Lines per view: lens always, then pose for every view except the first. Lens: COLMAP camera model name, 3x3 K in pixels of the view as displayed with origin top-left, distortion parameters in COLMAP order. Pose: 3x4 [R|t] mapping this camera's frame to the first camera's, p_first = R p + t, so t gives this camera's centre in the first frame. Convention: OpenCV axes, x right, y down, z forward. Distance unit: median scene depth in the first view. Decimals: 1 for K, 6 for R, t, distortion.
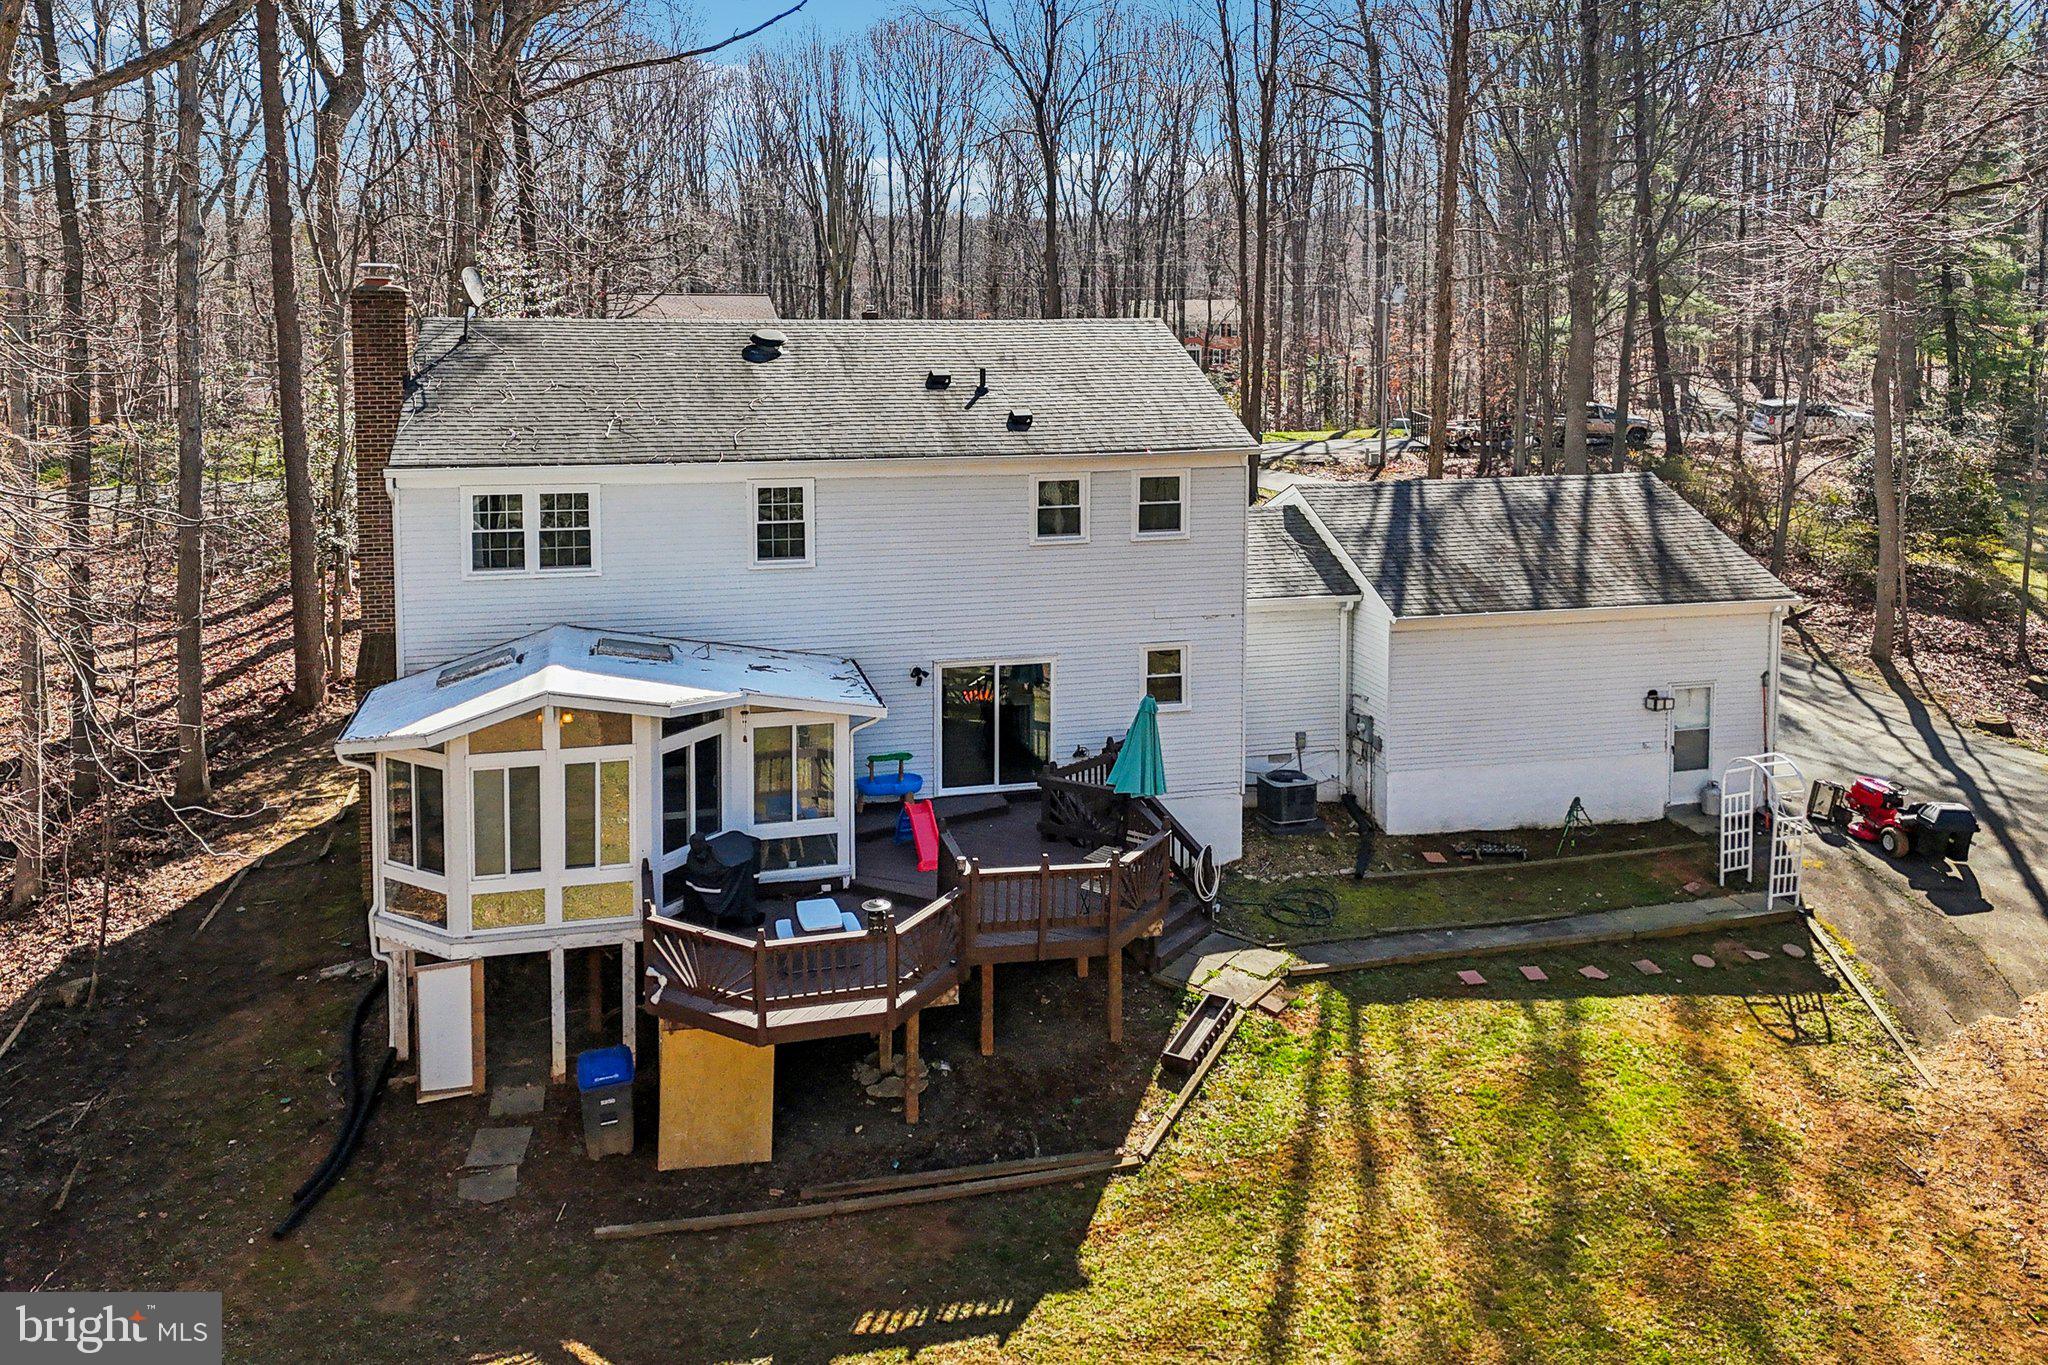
lens RADIAL K [[1613.3, 0, 1035.4], [0, 1613.3, 456.0], [0, 0, 1]] dist [0.049137, -0.029240]
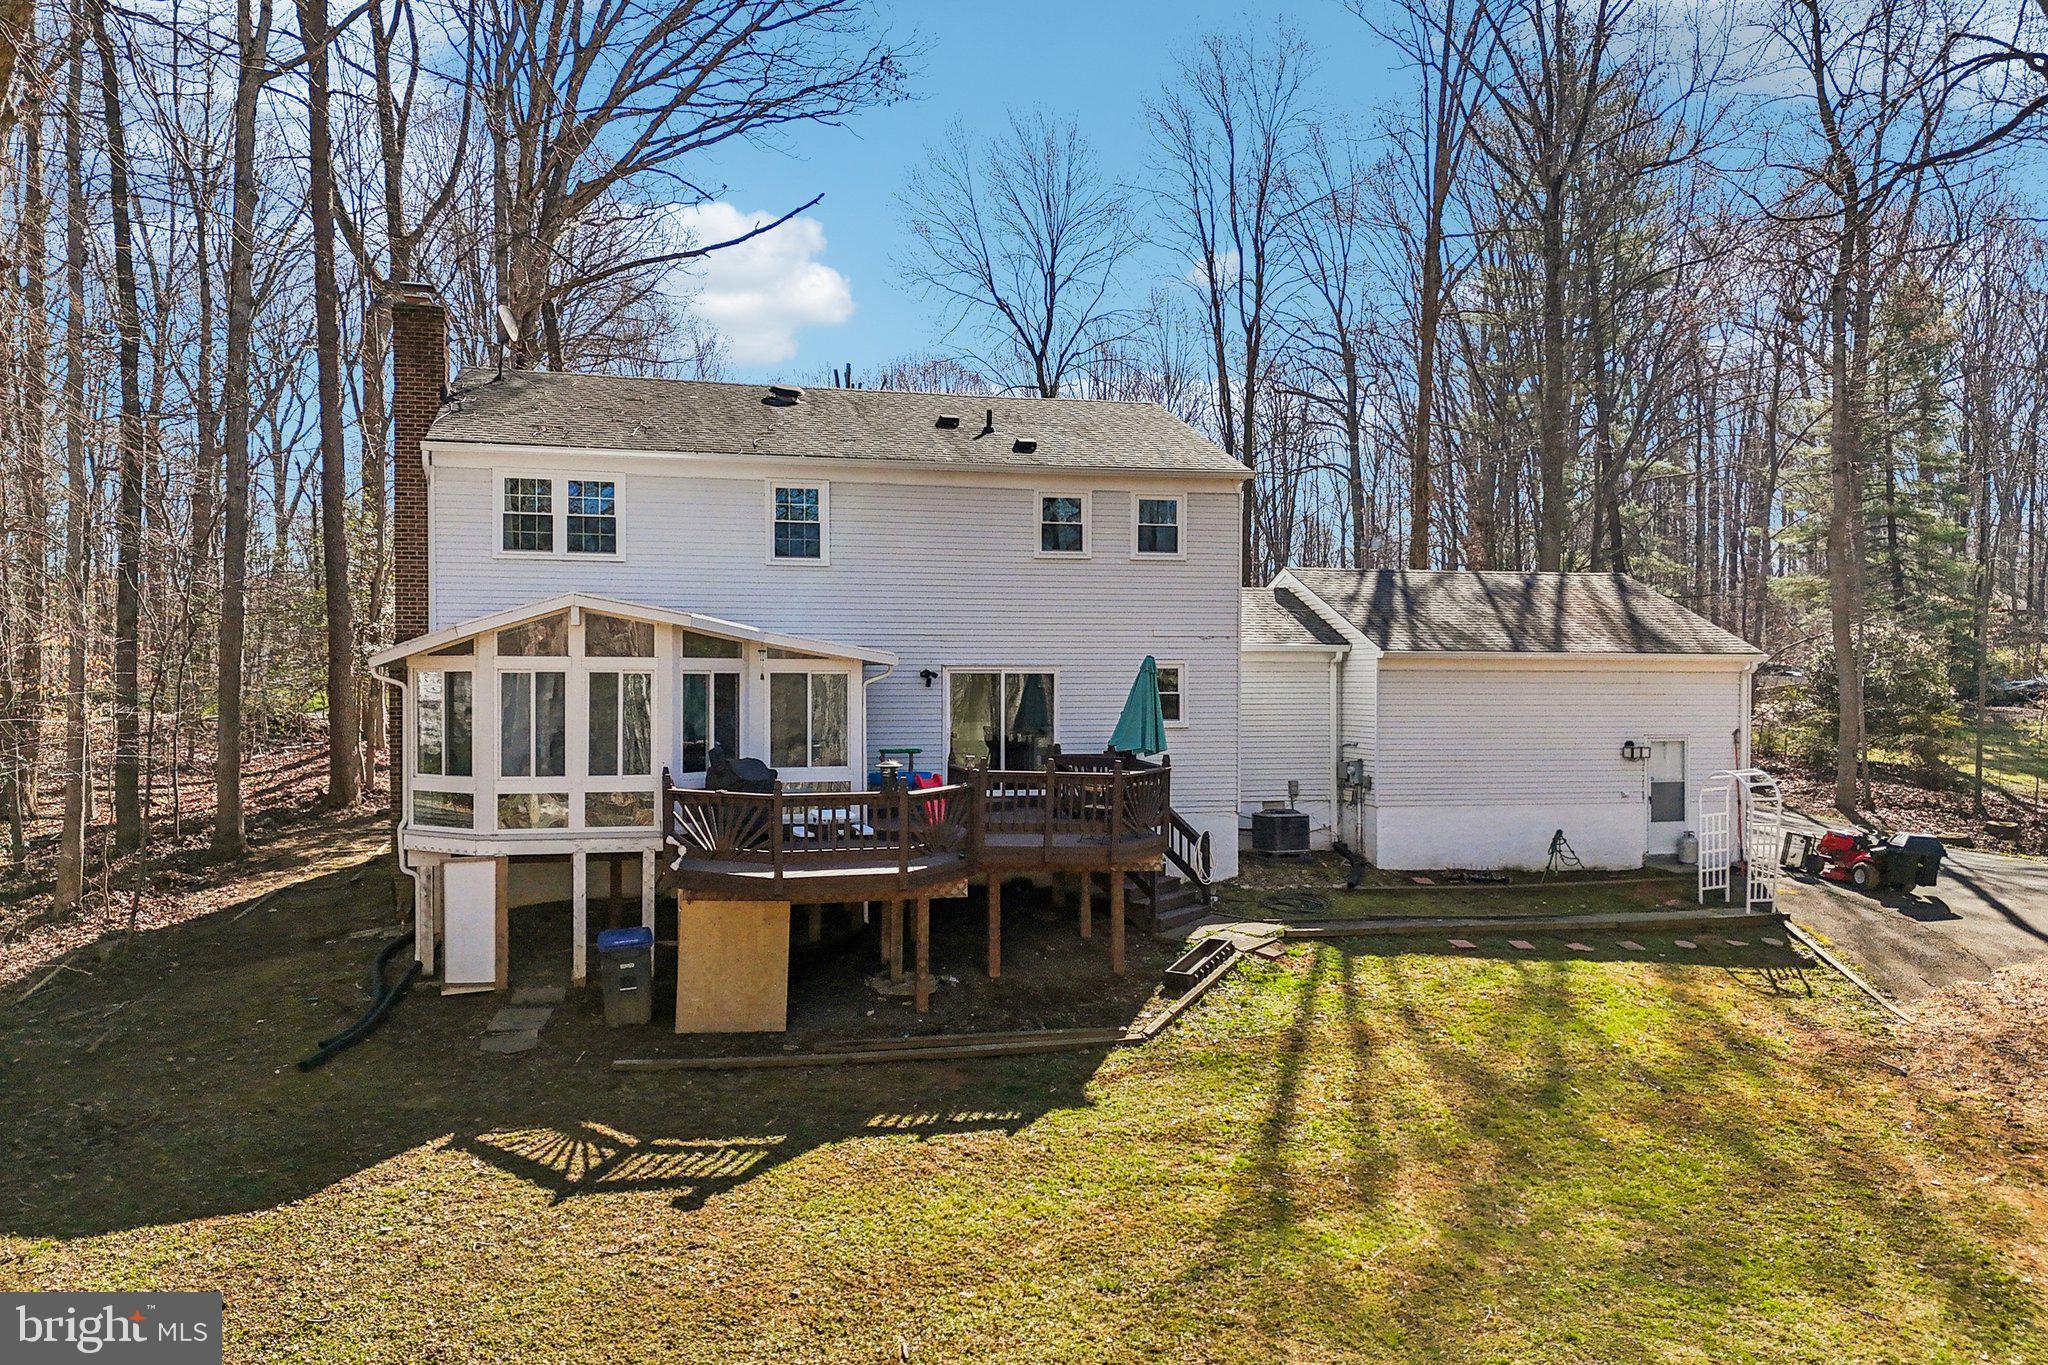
lens RADIAL K [[1524.5, 0, 1033.9], [0, 1524.5, 728.5], [0, 0, 1]] dist [0.059151, -0.057252]
pose [[0.999999, 0.000983, 0.000549, -0.004704], [-0.000946, 0.998009, -0.063071, 0.250051], [-0.000610, 0.063071, 0.998009, 0.017942]]
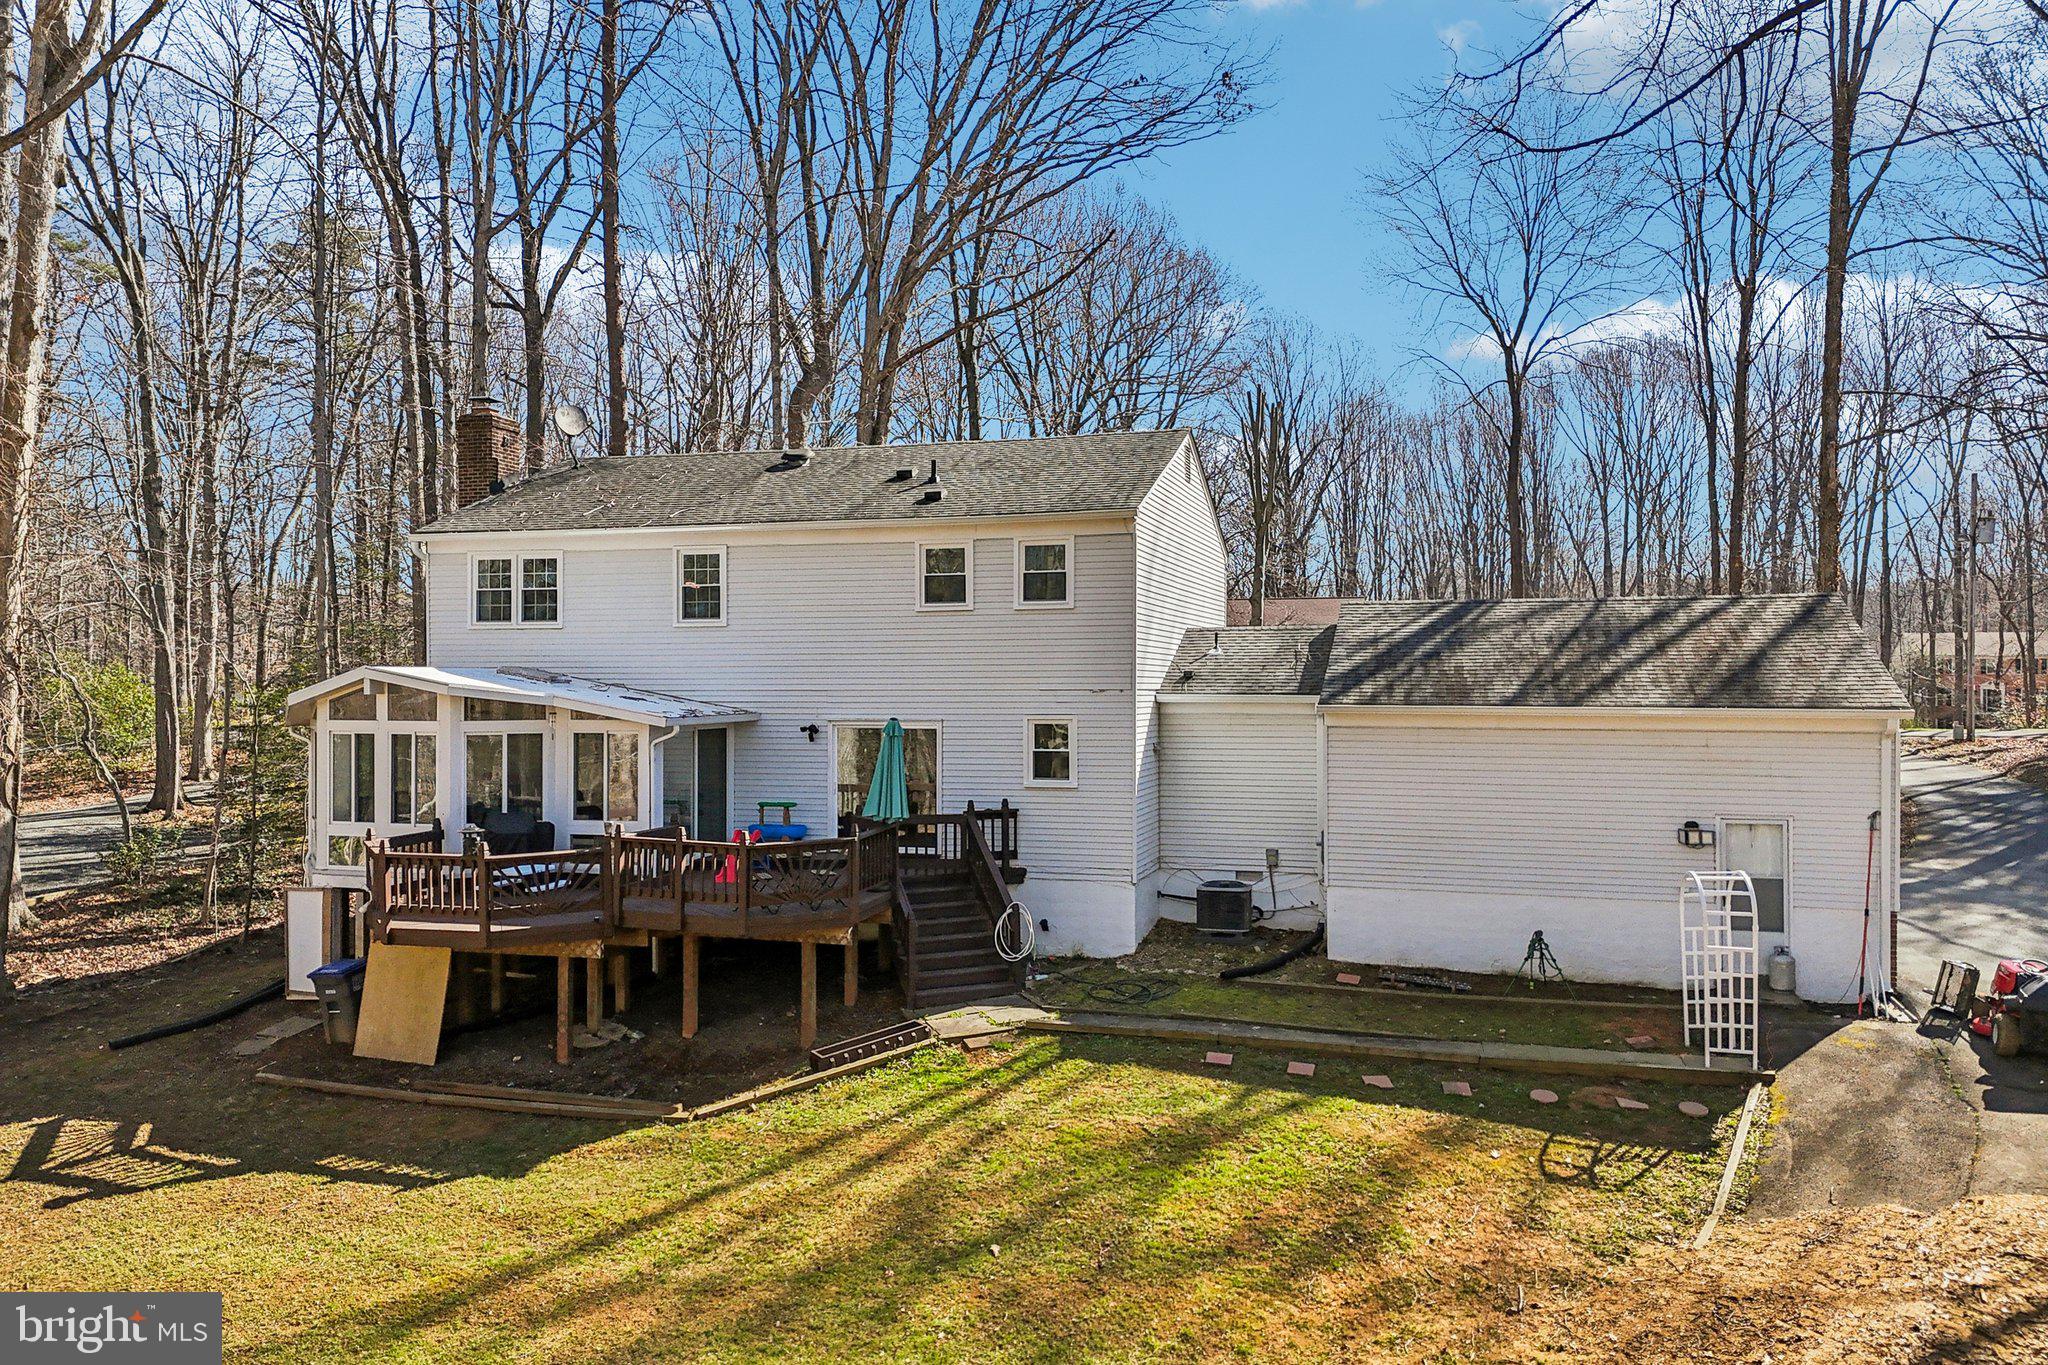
lens RADIAL K [[1525.9, 0, 1027.4], [0, 1525.9, 712.9], [0, 0, 1]] dist [0.060771, -0.059995]
pose [[0.858653, 0.010449, -0.512451, 0.613671], [-0.048588, 0.996949, -0.061086, 0.192466], [0.510249, 0.077350, 0.856541, 0.223018]]
